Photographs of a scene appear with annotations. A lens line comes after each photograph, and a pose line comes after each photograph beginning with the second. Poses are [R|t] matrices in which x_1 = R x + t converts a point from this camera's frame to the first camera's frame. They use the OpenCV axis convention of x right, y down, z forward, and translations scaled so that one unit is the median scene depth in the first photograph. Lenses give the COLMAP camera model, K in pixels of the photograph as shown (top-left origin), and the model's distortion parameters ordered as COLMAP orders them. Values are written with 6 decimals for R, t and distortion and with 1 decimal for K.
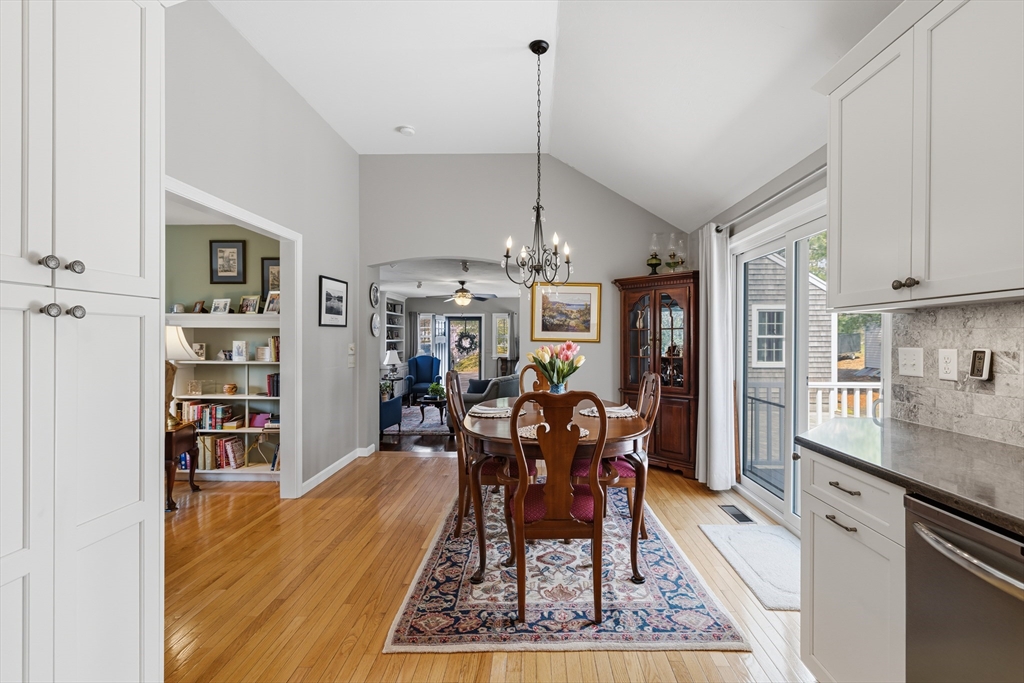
lens RADIAL K [[445.2, 0, 522.8], [0, 445.2, 340.2], [0, 0, 1]] dist [0.000105, 0.001964]
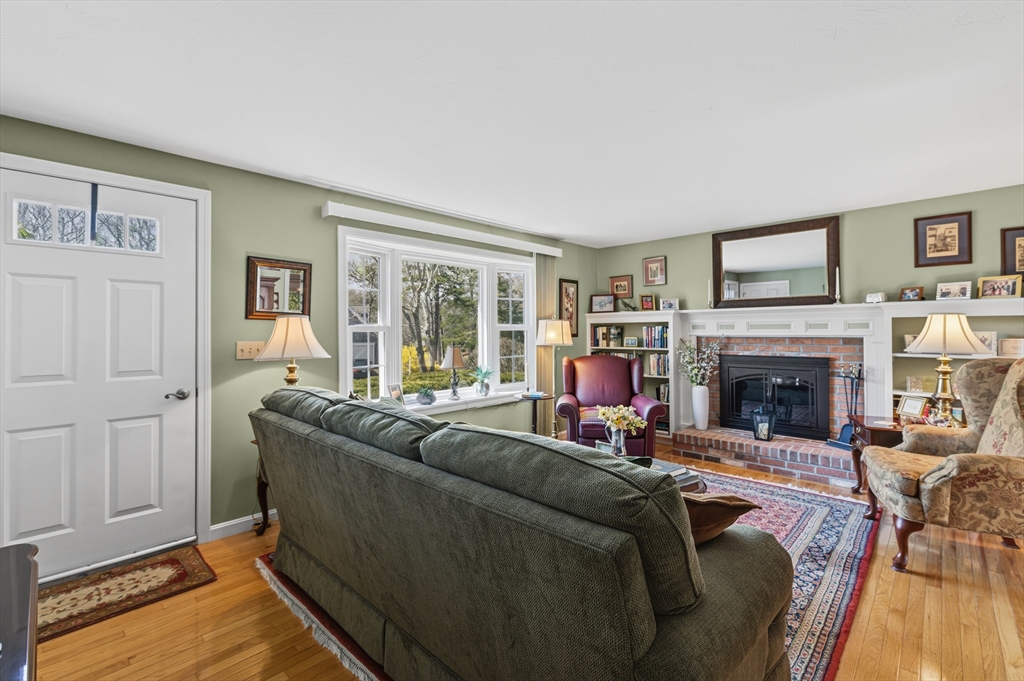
lens RADIAL K [[445.2, 0, 521.4], [0, 445.2, 326.4], [0, 0, 1]] dist [0.000105, 0.001964]
pose [[0.744633, -0.010299, -0.667394, -1.501098], [0.004045, 0.999932, -0.010918, -0.005089], [0.667461, 0.005430, 0.744625, -0.403447]]
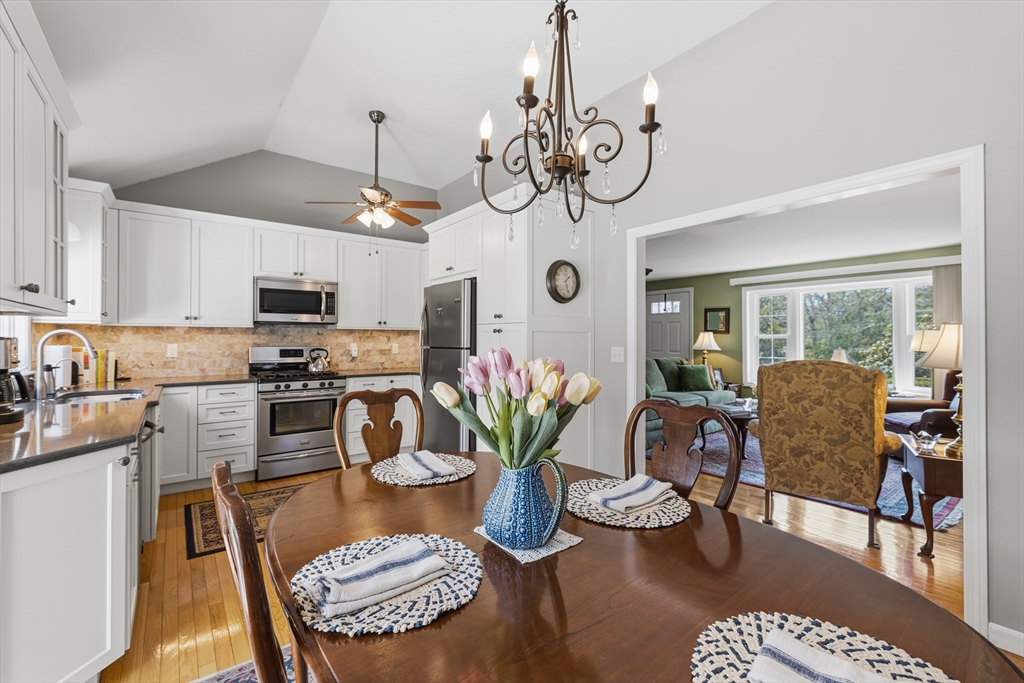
lens RADIAL K [[445.2, 0, 509.1], [0, 445.2, 333.9], [0, 0, 1]] dist [0.000105, 0.001964]
pose [[-0.778986, -0.008033, -0.626989, 0.500894], [-0.001811, 0.999943, -0.010561, -0.003519], [0.627038, -0.007092, -0.778956, 1.984971]]
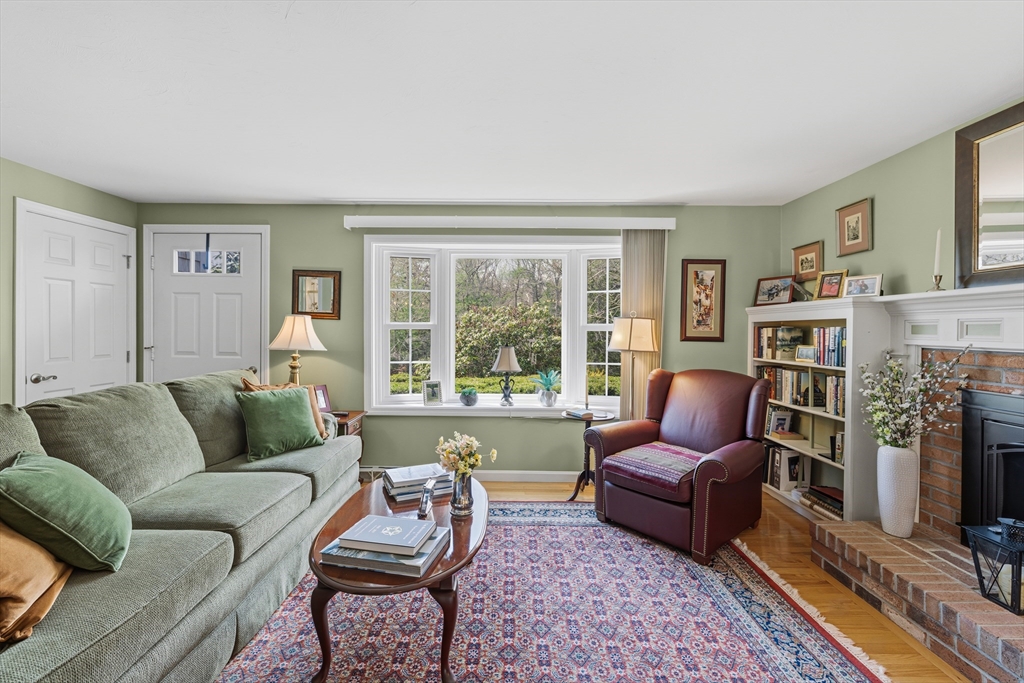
lens RADIAL K [[445.2, 0, 506.3], [0, 445.2, 333.9], [0, 0, 1]] dist [0.000105, 0.001964]
pose [[0.020133, 0.009682, -0.999750, -1.209190], [-0.012200, 0.999881, 0.009438, -0.009550], [0.999723, 0.012007, 0.020249, 0.970736]]
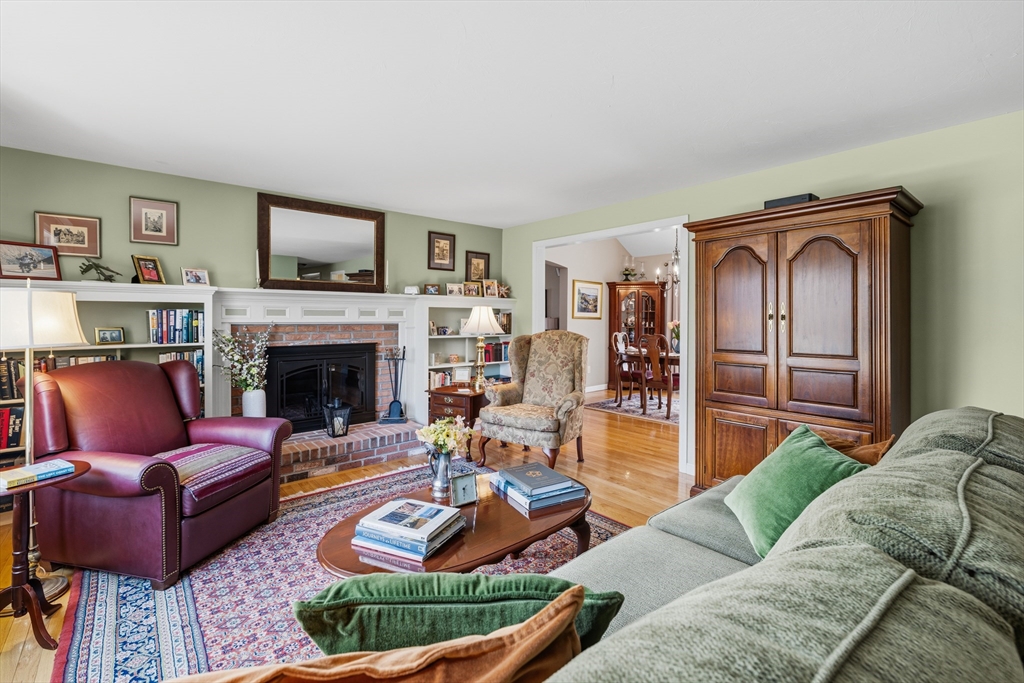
lens RADIAL K [[445.2, 0, 503.7], [0, 445.2, 317.2], [0, 0, 1]] dist [0.000105, 0.001964]
pose [[0.758927, 0.002197, 0.651172, -2.818182], [-0.001500, 0.999998, -0.001626, -0.000920], [-0.651174, 0.000258, 0.758928, 0.001820]]
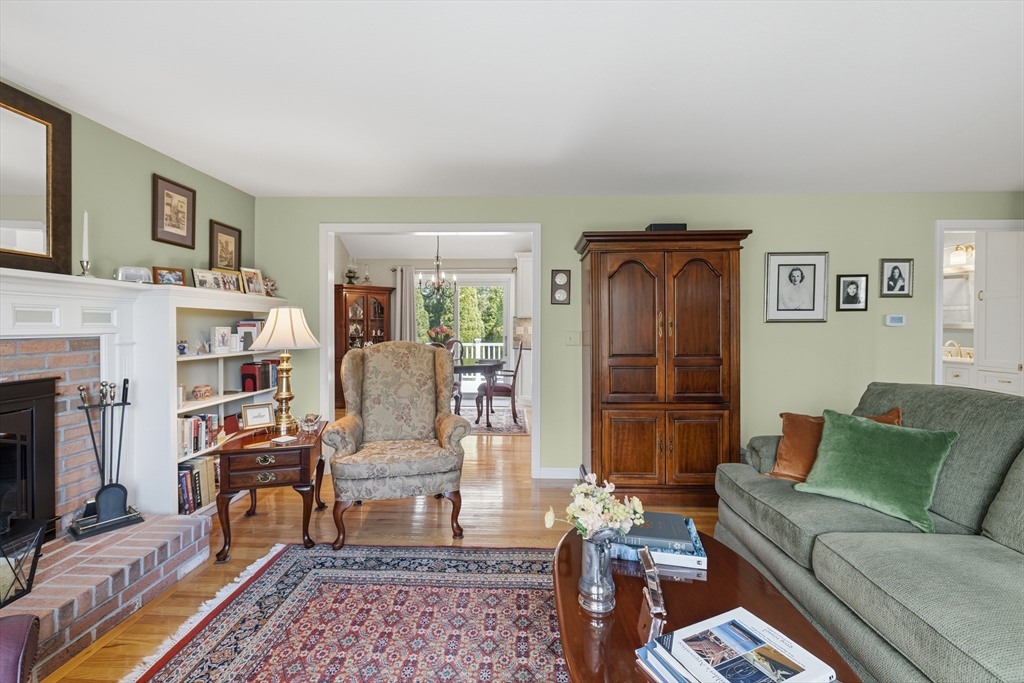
lens RADIAL K [[445.2, 0, 504.4], [0, 445.2, 329.8], [0, 0, 1]] dist [0.000105, 0.001964]
pose [[0.025745, -0.008625, 0.999631, -2.908523], [0.001529, 0.999962, 0.008588, 0.000985], [-0.999667, 0.001308, 0.025757, 1.014168]]
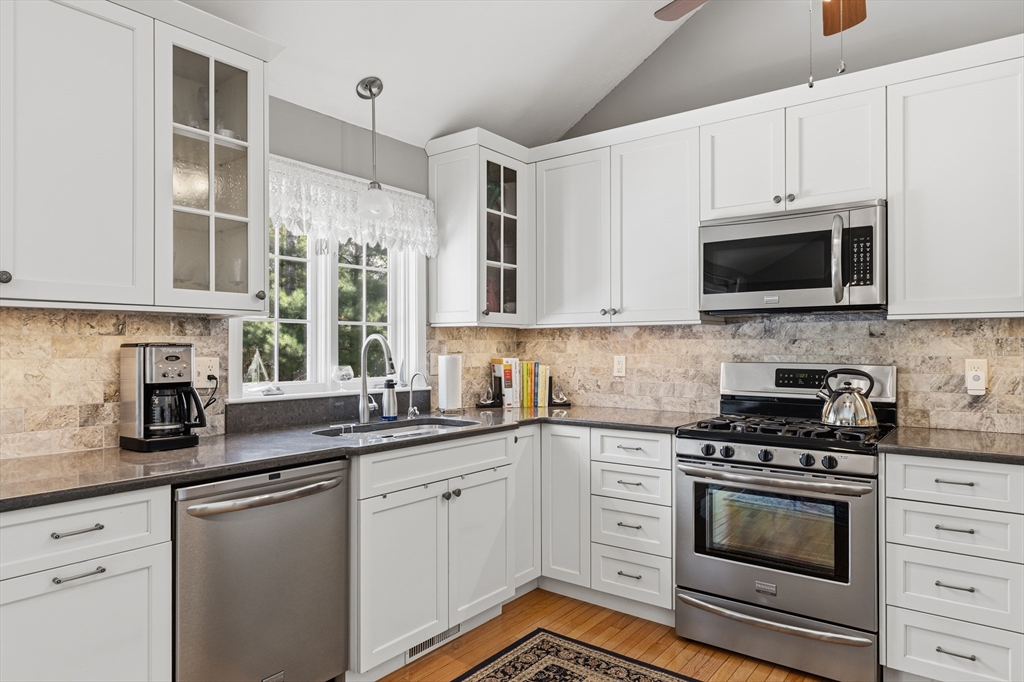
lens RADIAL K [[638.0, 0, 509.0], [0, 638.0, 343.4], [0, 0, 1]] dist [0.003869, -0.006040]
pose [[-0.808663, 0.004521, 0.588255, -0.427917], [0.001962, 0.999986, -0.004988, -0.000777], [-0.588269, -0.002879, -0.808660, 1.062281]]
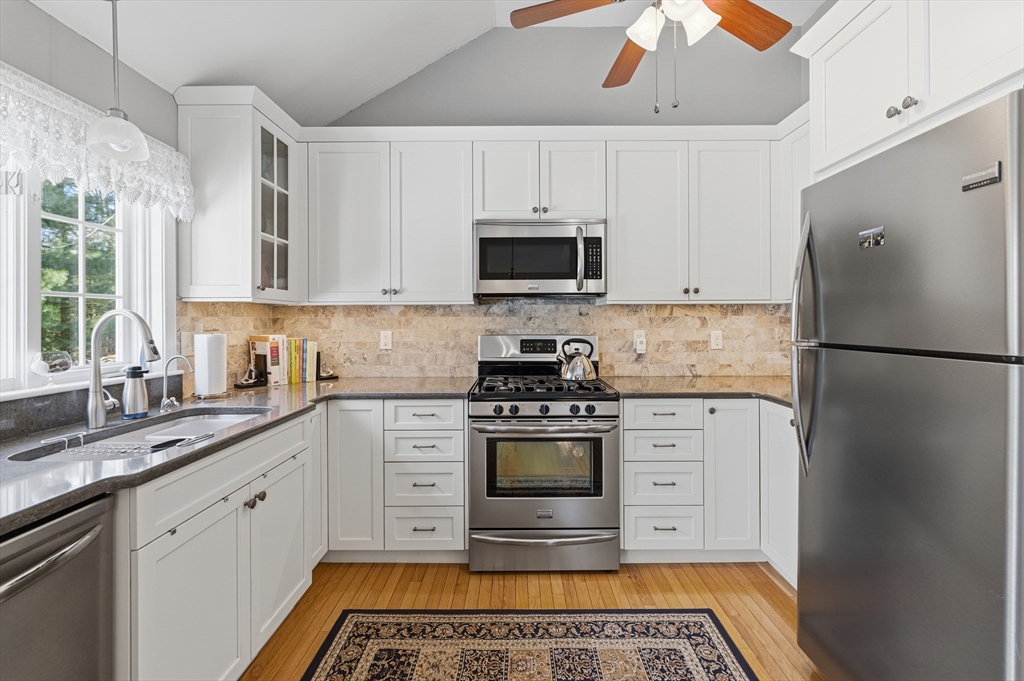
lens RADIAL K [[445.2, 0, 516.3], [0, 445.2, 320.1], [0, 0, 1]] dist [0.000105, 0.001964]
pose [[-0.999683, 0.003881, -0.024874, 0.018634], [0.003870, 0.999992, 0.000505, -0.008856], [0.024875, 0.000409, -0.999690, 0.848572]]
